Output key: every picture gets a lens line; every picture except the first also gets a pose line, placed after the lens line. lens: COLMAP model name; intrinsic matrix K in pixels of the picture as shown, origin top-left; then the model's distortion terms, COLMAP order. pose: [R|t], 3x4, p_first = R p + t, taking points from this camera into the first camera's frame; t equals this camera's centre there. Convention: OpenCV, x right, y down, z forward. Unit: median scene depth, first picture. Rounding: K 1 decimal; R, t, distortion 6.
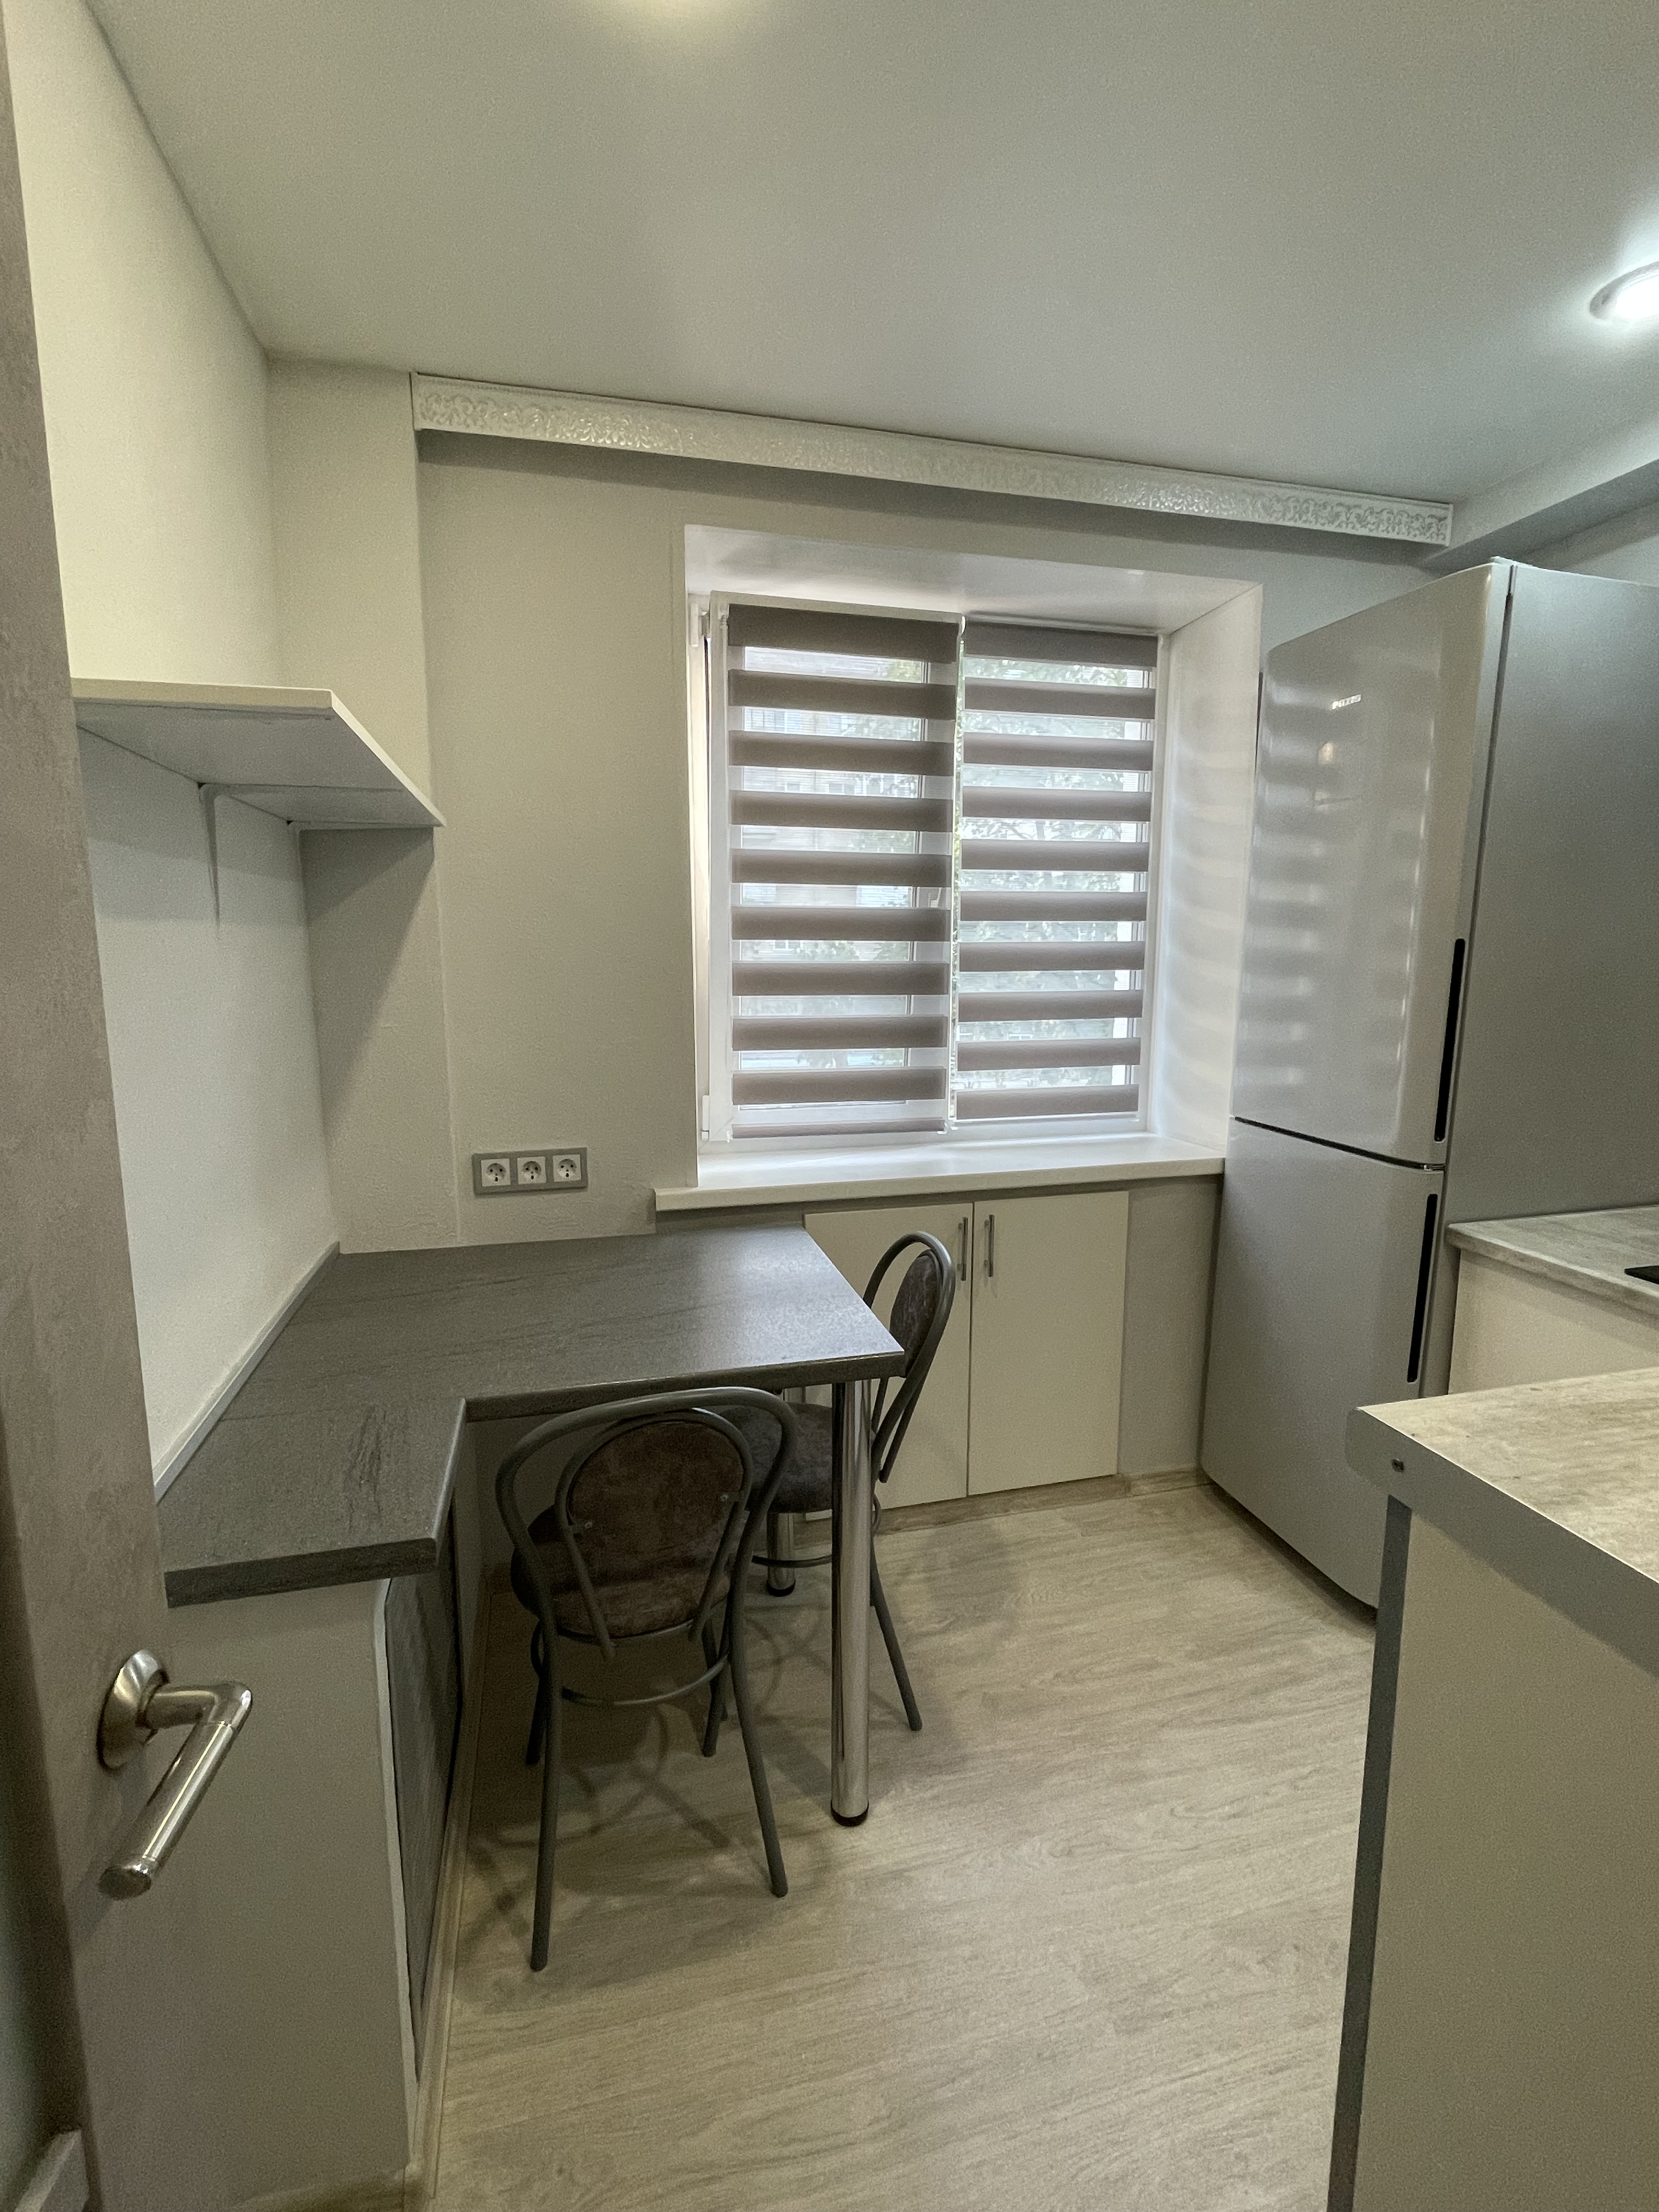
lens RADIAL K [[1027.4, 0, 830.9], [0, 1027.4, 1104.6], [0, 0, 1]] dist [0.000140, -0.000052]
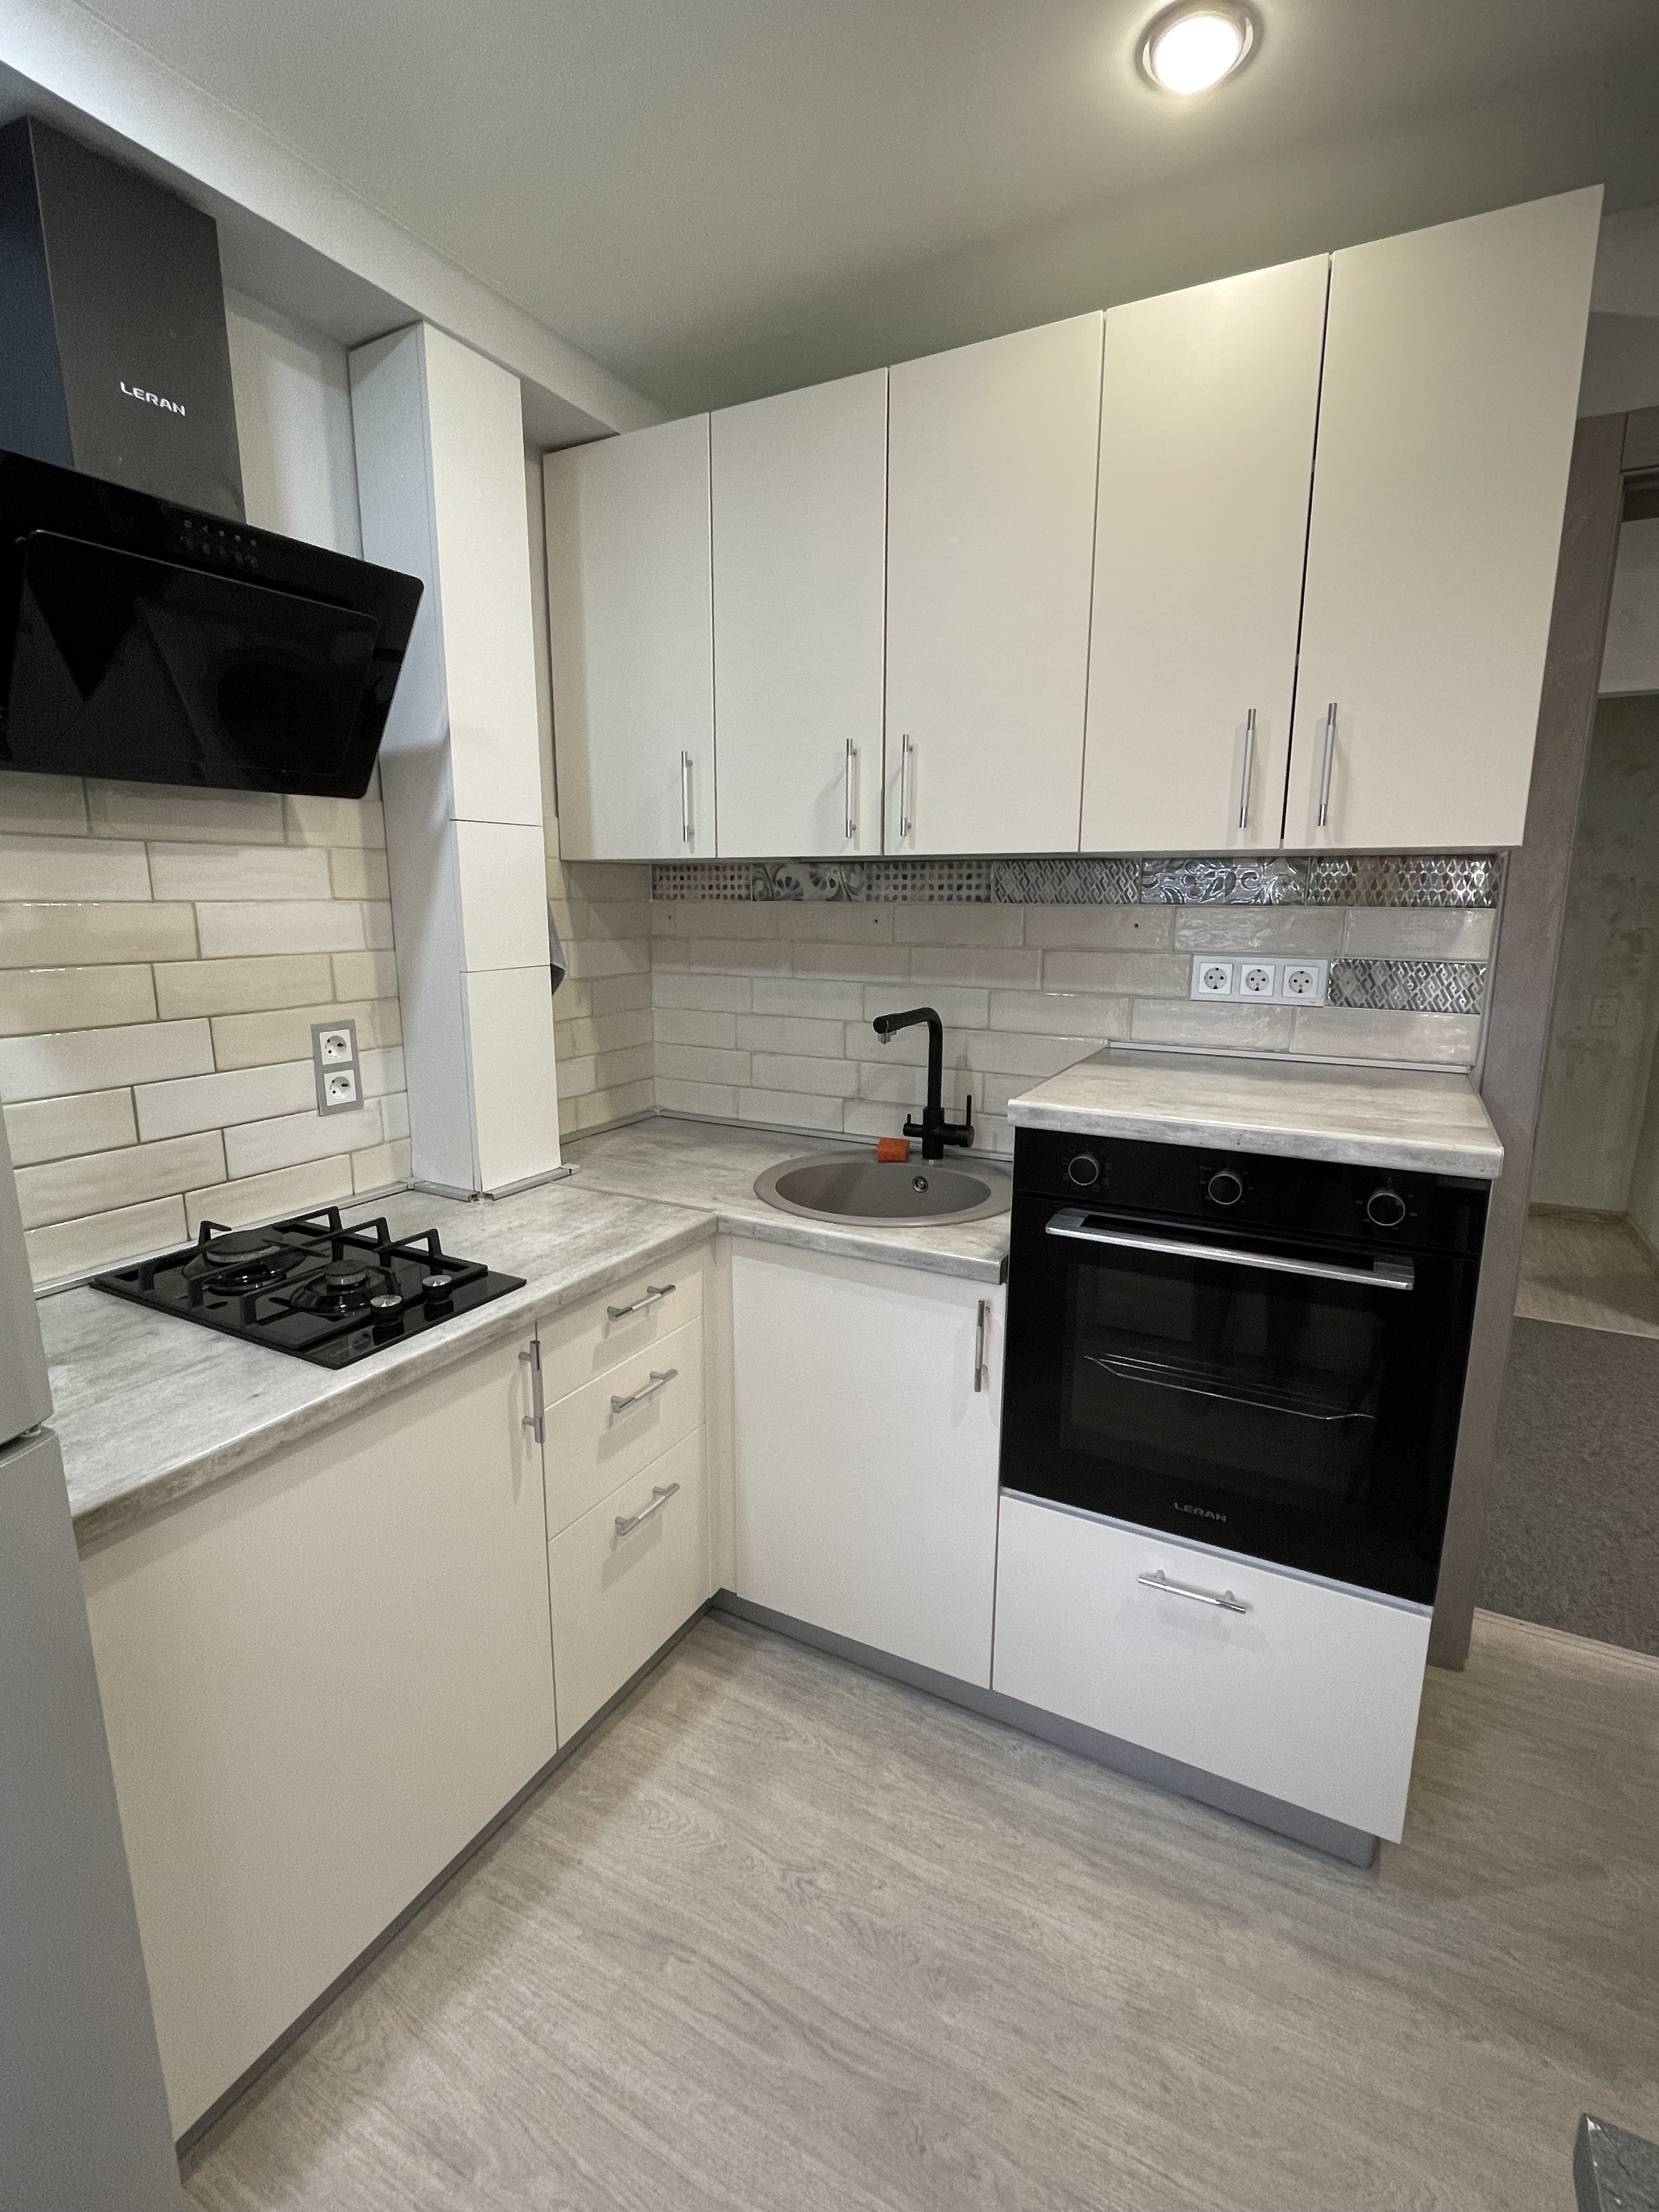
lens RADIAL K [[1027.4, 0, 832.2], [0, 1027.4, 1103.9], [0, 0, 1]] dist [0.000140, -0.000052]
pose [[-0.742107, -0.138553, 0.655805, 0.075874], [0.100203, 0.944475, 0.312931, -0.189675], [-0.662749, 0.297942, -0.687018, 1.166207]]
